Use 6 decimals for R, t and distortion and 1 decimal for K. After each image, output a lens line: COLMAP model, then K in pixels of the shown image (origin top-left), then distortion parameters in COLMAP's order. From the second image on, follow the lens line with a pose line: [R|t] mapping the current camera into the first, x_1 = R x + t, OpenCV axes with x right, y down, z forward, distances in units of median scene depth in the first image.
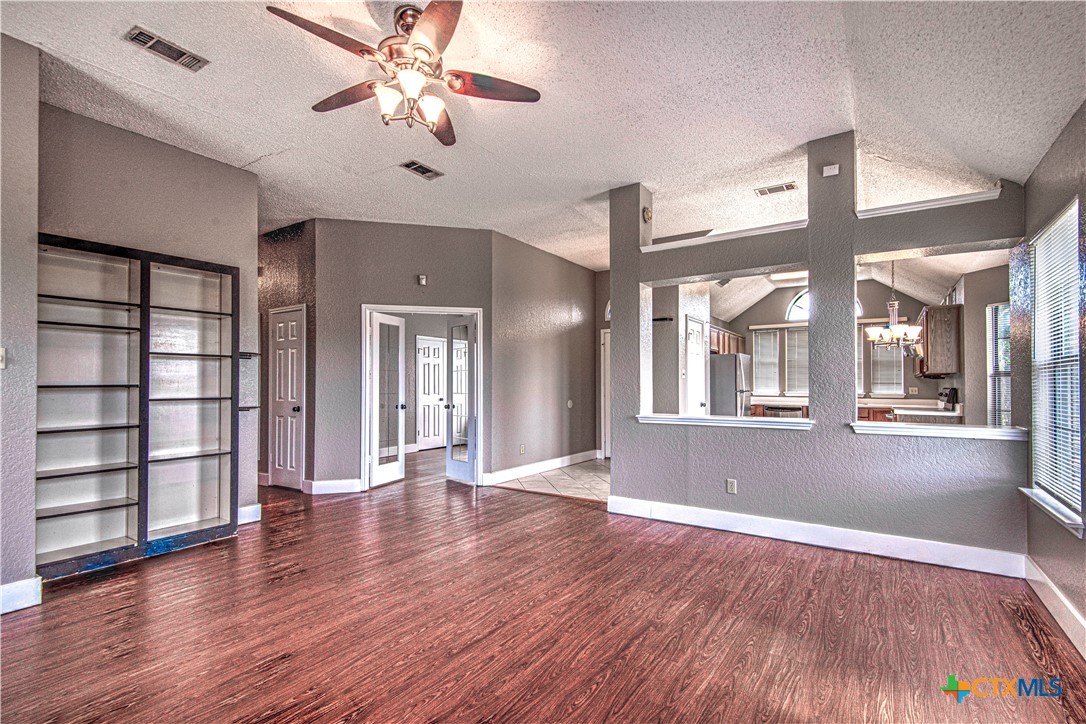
lens RADIAL K [[496.4, 0, 550.6], [0, 496.4, 367.6], [0, 0, 1]] dist [0.023868, -0.010294]
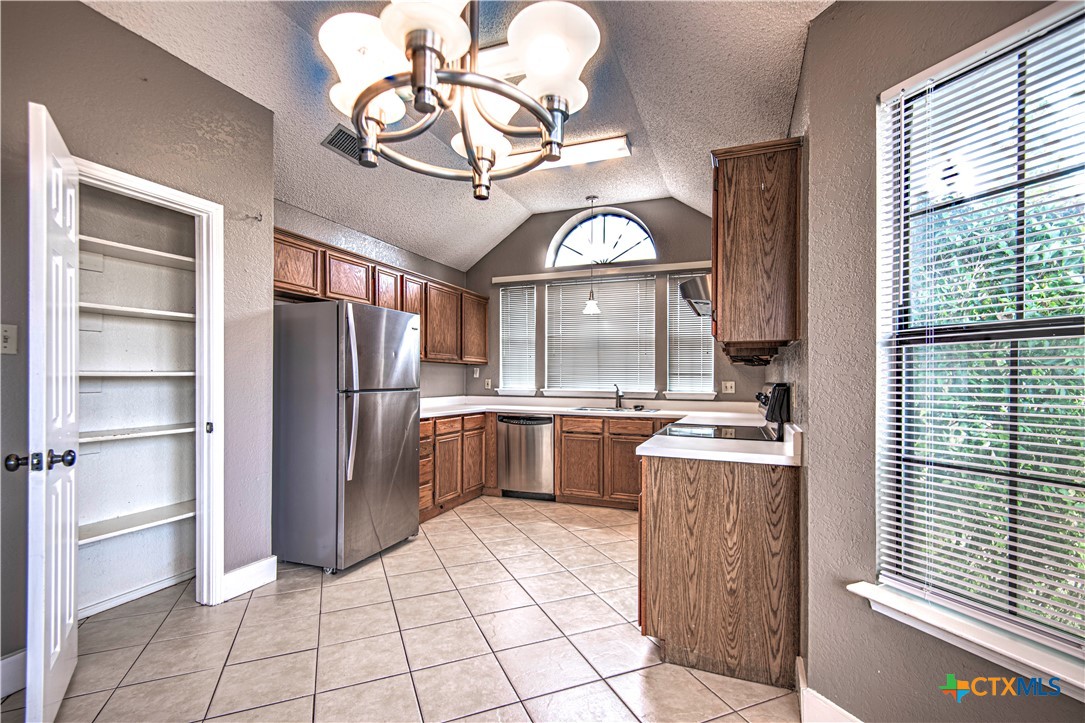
lens RADIAL K [[496.0, 0, 543.0], [0, 496.0, 376.0], [0, 0, 1]] dist [0.023868, -0.010294]
pose [[0.979086, 0.002779, 0.203429, 0.390994], [-0.008947, 0.999528, 0.029404, 0.018017], [-0.203251, -0.030609, 0.978648, 0.474737]]
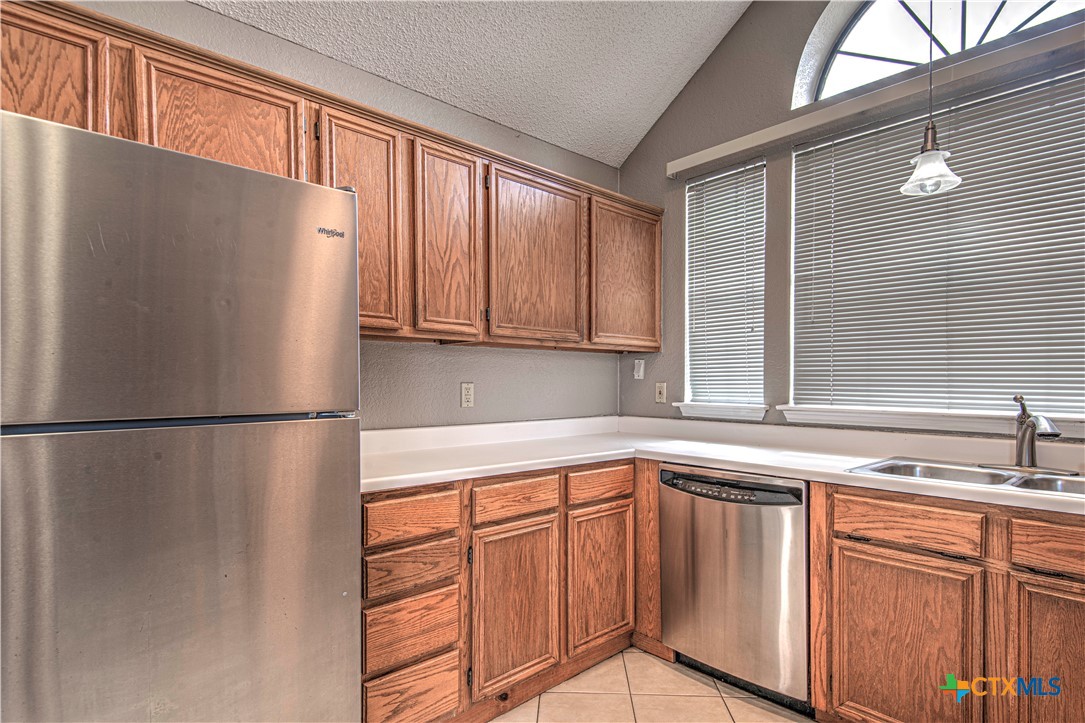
lens RADIAL K [[572.8, 0, 547.2], [0, 572.8, 390.1], [0, 0, 1]] dist [0.013456, -0.005924]
pose [[0.973014, -0.000864, -0.230746, 0.470918], [0.012425, 0.998738, 0.048657, 0.029147], [0.230413, -0.050211, 0.971797, 0.780873]]
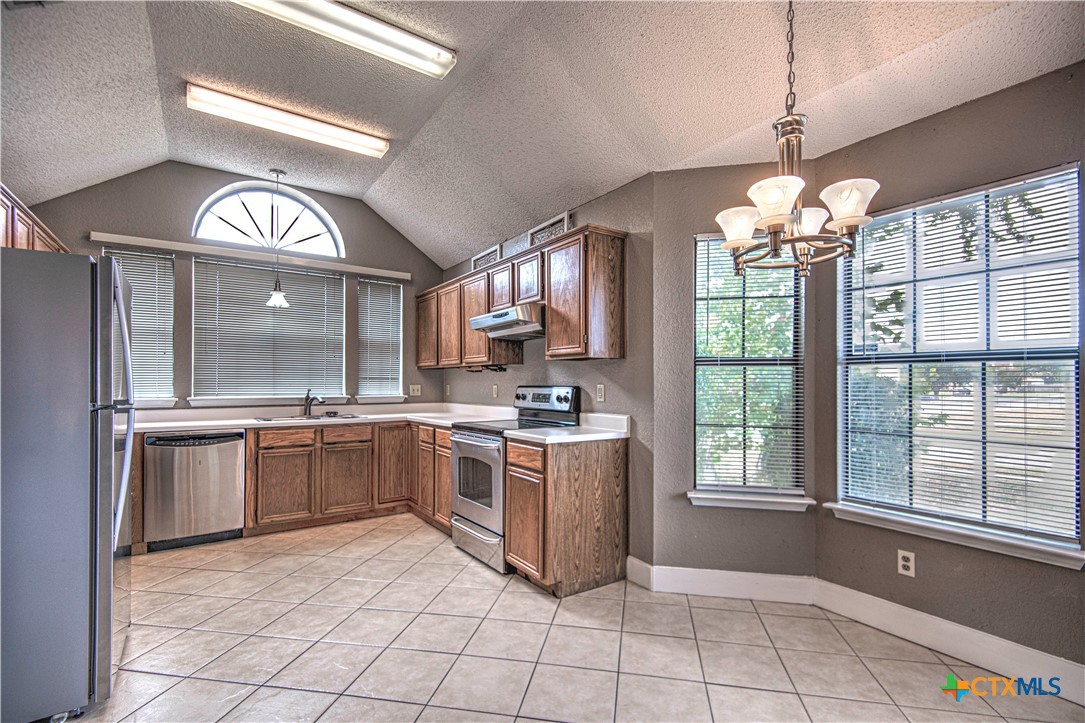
lens RADIAL K [[496.0, 0, 564.9], [0, 496.0, 378.2], [0, 0, 1]] dist [0.023868, -0.010294]
pose [[0.344445, 0.004957, 0.938794, 0.186521], [-0.031175, 0.999495, 0.006161, 0.020700], [-0.938289, -0.031389, 0.344425, 0.596332]]
